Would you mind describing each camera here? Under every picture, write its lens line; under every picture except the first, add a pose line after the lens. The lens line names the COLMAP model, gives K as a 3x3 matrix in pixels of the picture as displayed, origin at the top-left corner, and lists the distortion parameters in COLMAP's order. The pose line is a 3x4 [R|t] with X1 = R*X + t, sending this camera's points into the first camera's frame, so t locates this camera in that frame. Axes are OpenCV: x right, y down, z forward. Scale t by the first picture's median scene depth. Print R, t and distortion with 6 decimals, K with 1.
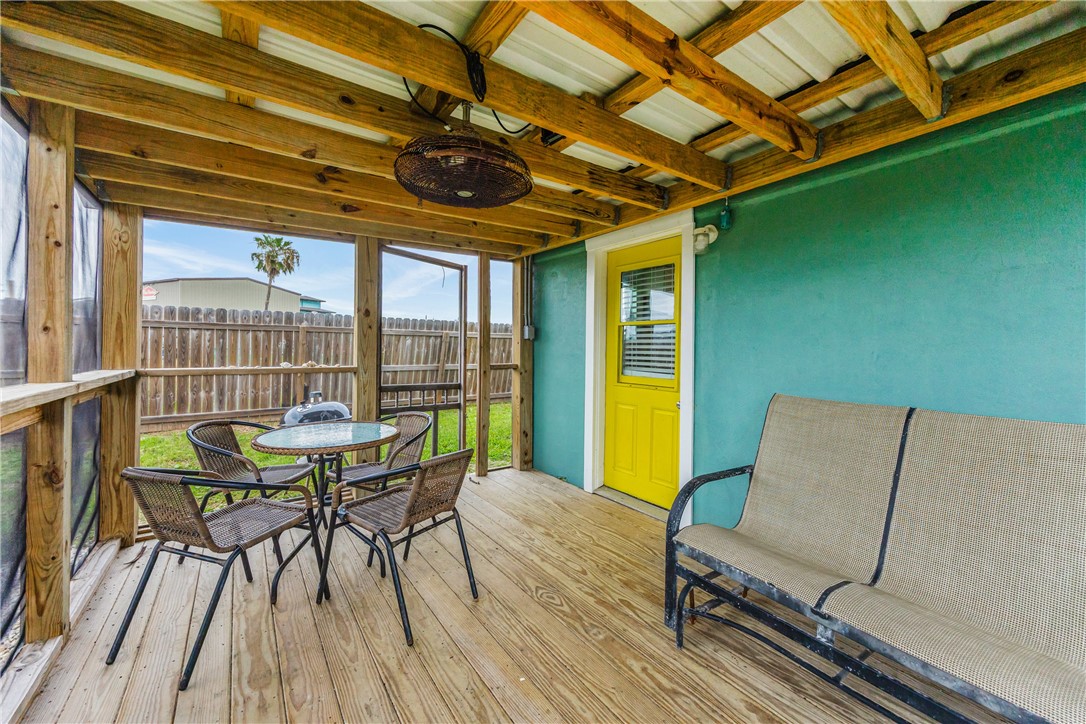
lens RADIAL K [[416.7, 0, 547.5], [0, 416.7, 354.1], [0, 0, 1]] dist [0.002676, 0.000191]
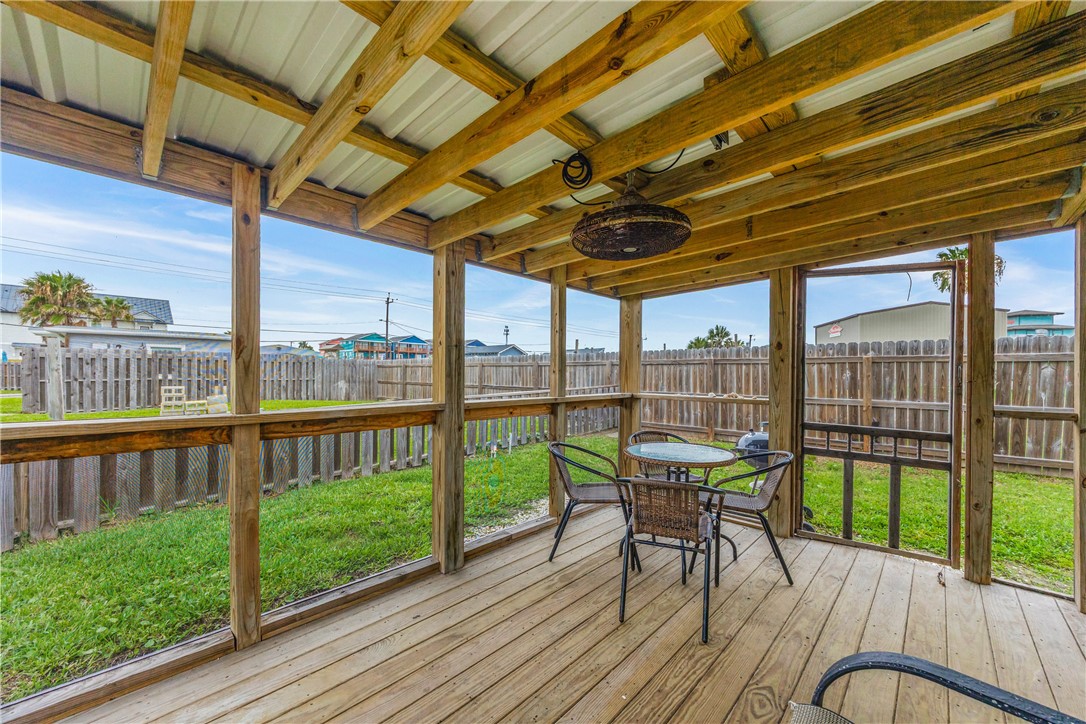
lens RADIAL K [[416.7, 0, 543.0], [0, 416.7, 379.7], [0, 0, 1]] dist [0.002676, 0.000191]
pose [[0.176359, 0.004655, -0.984315, 0.228850], [-0.016749, 0.999858, 0.001727, -0.005888], [0.984183, 0.016182, 0.176412, 0.144736]]
